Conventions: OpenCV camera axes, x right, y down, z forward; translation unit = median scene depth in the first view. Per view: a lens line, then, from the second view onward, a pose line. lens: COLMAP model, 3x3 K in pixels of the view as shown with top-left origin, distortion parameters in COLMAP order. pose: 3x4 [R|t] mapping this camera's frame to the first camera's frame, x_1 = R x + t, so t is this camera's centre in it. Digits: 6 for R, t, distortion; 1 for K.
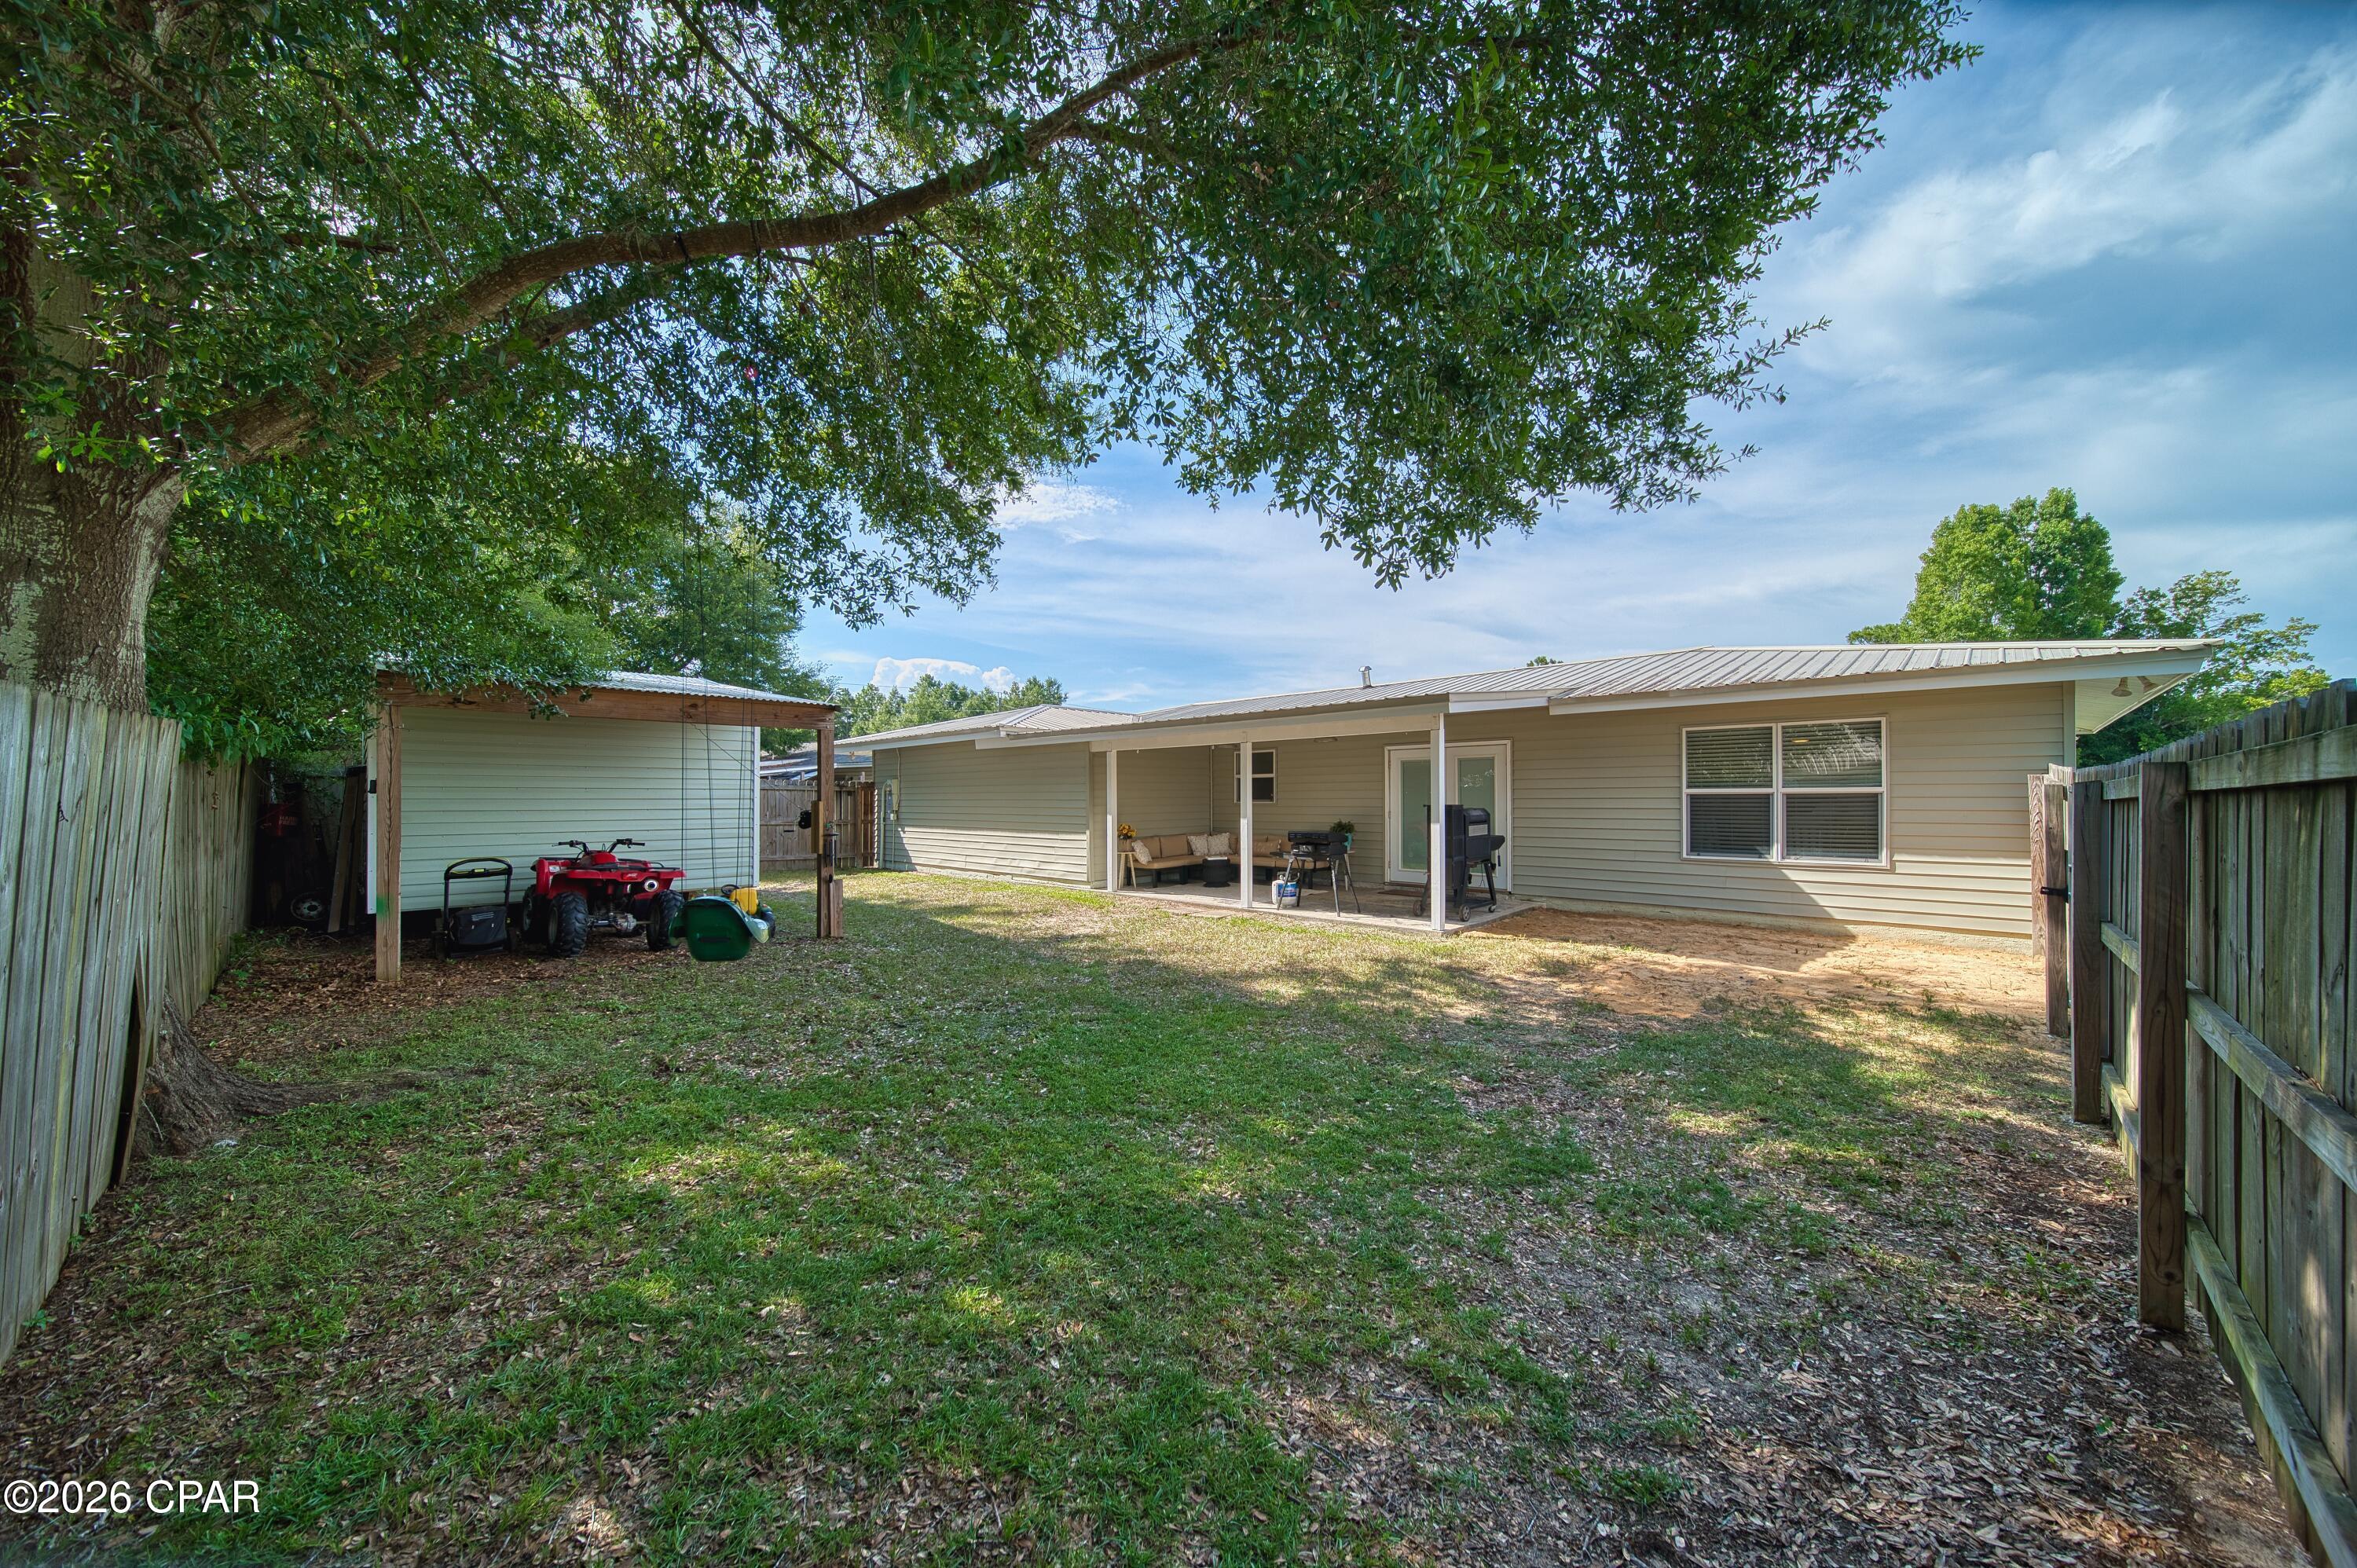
lens RADIAL K [[819.3, 0, 1188.6], [0, 819.3, 794.0], [0, 0, 1]] dist [0.000262, -0.000020]
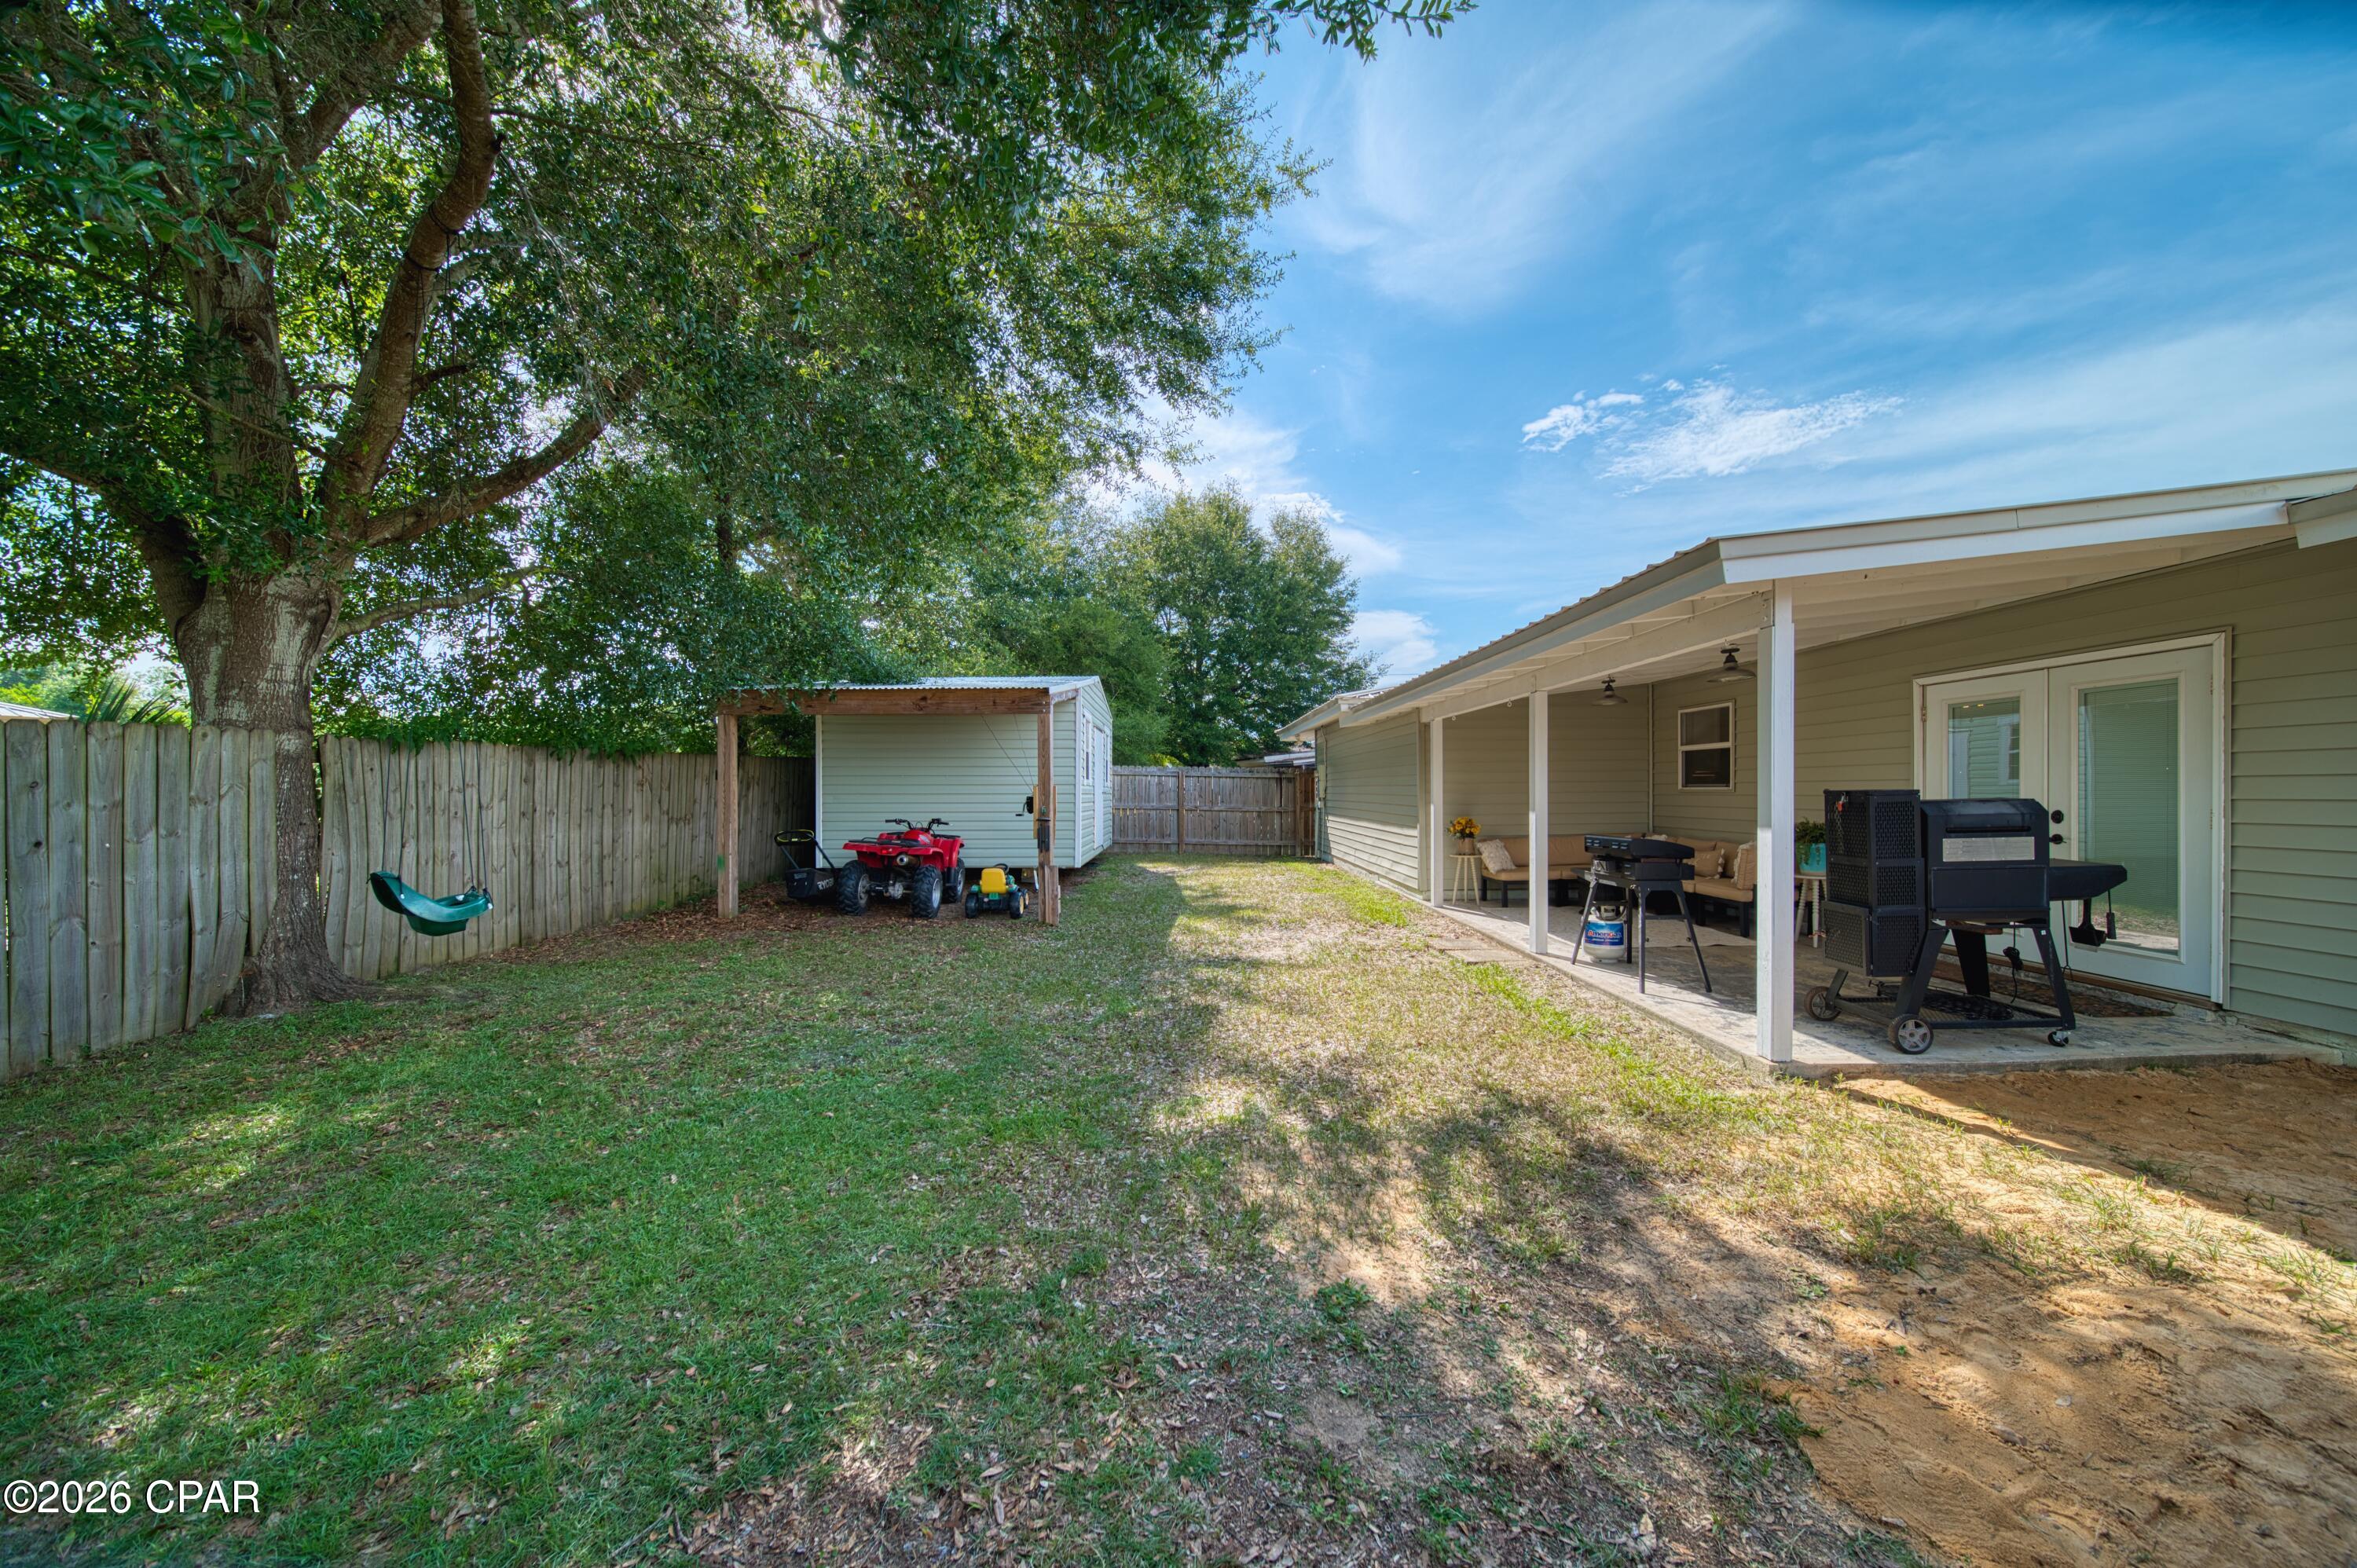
lens RADIAL K [[819.3, 0, 1188.6], [0, 819.3, 794.0], [0, 0, 1]] dist [0.000262, -0.000020]
pose [[0.712901, 0.004585, -0.701250, 0.344905], [0.004771, 0.999924, 0.011387, 0.007498], [0.701249, -0.011464, 0.712825, 0.381944]]
